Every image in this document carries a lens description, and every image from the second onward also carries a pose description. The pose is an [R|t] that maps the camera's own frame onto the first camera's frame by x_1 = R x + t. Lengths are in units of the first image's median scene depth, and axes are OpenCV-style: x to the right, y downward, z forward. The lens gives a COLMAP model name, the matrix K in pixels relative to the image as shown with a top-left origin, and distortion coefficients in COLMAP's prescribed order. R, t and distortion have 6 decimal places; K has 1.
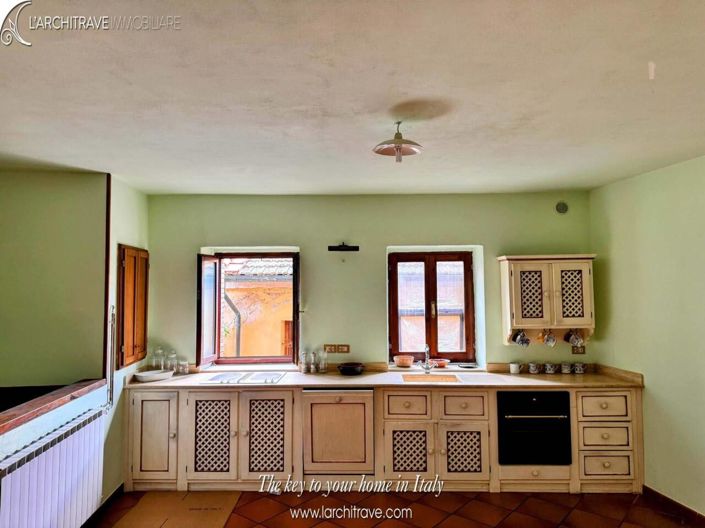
lens RADIAL K [[481.6, 0, 332.0], [0, 481.6, 262.1], [0, 0, 1]] dist [0.002221, -0.020436]
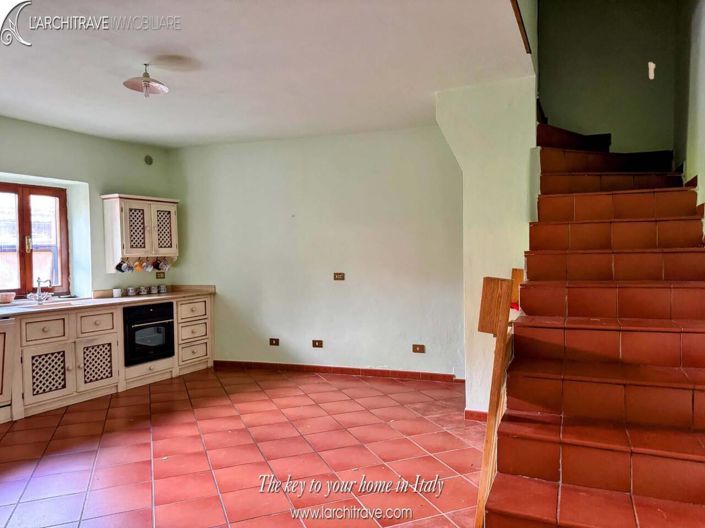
lens RADIAL K [[481.6, 0, 332.0], [0, 481.6, 262.1], [0, 0, 1]] dist [0.002221, -0.020436]
pose [[0.505543, -0.020174, 0.862565, -0.378843], [-0.043921, 0.997829, 0.049080, 0.071087], [-0.861683, -0.062697, 0.503560, -0.025168]]
